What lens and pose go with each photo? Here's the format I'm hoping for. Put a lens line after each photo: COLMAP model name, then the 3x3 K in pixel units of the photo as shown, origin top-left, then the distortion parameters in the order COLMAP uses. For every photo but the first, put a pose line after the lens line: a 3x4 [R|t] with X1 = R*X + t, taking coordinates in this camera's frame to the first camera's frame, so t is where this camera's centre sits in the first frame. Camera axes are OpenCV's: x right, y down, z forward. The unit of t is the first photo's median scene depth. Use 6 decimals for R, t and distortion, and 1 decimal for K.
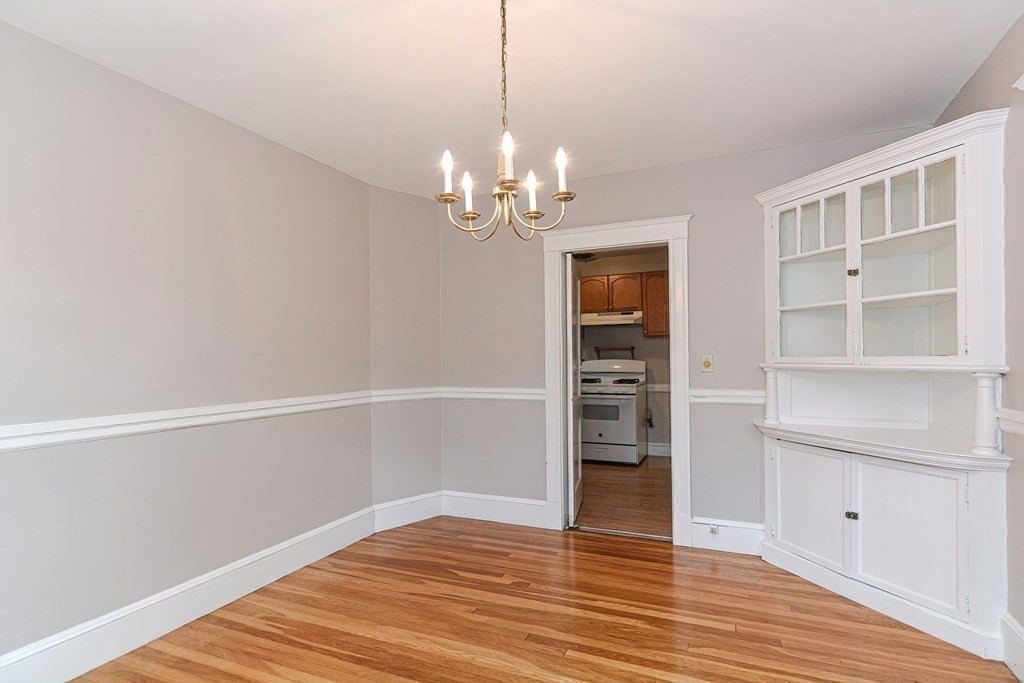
lens RADIAL K [[513.0, 0, 506.4], [0, 513.0, 347.3], [0, 0, 1]] dist [0.013575, -0.000453]
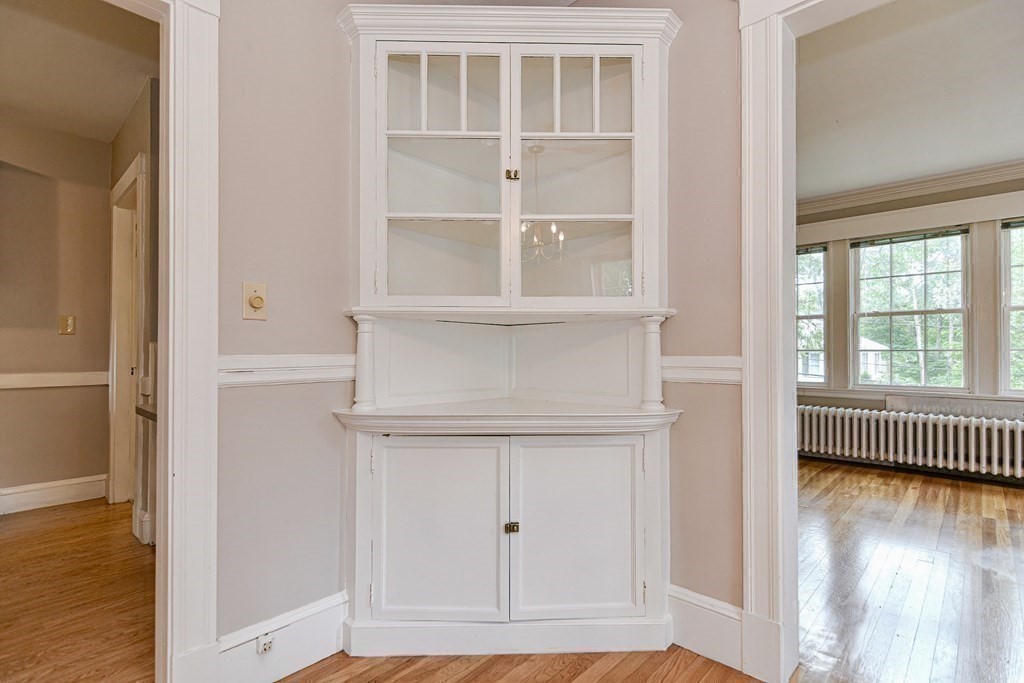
lens RADIAL K [[513.0, 0, 506.4], [0, 513.0, 347.3], [0, 0, 1]] dist [0.013575, -0.000453]
pose [[0.340763, 0.016741, 0.940000, 0.022007], [-0.017945, 0.999775, -0.011301, 0.084246], [-0.939978, -0.013017, 0.340987, 0.688290]]
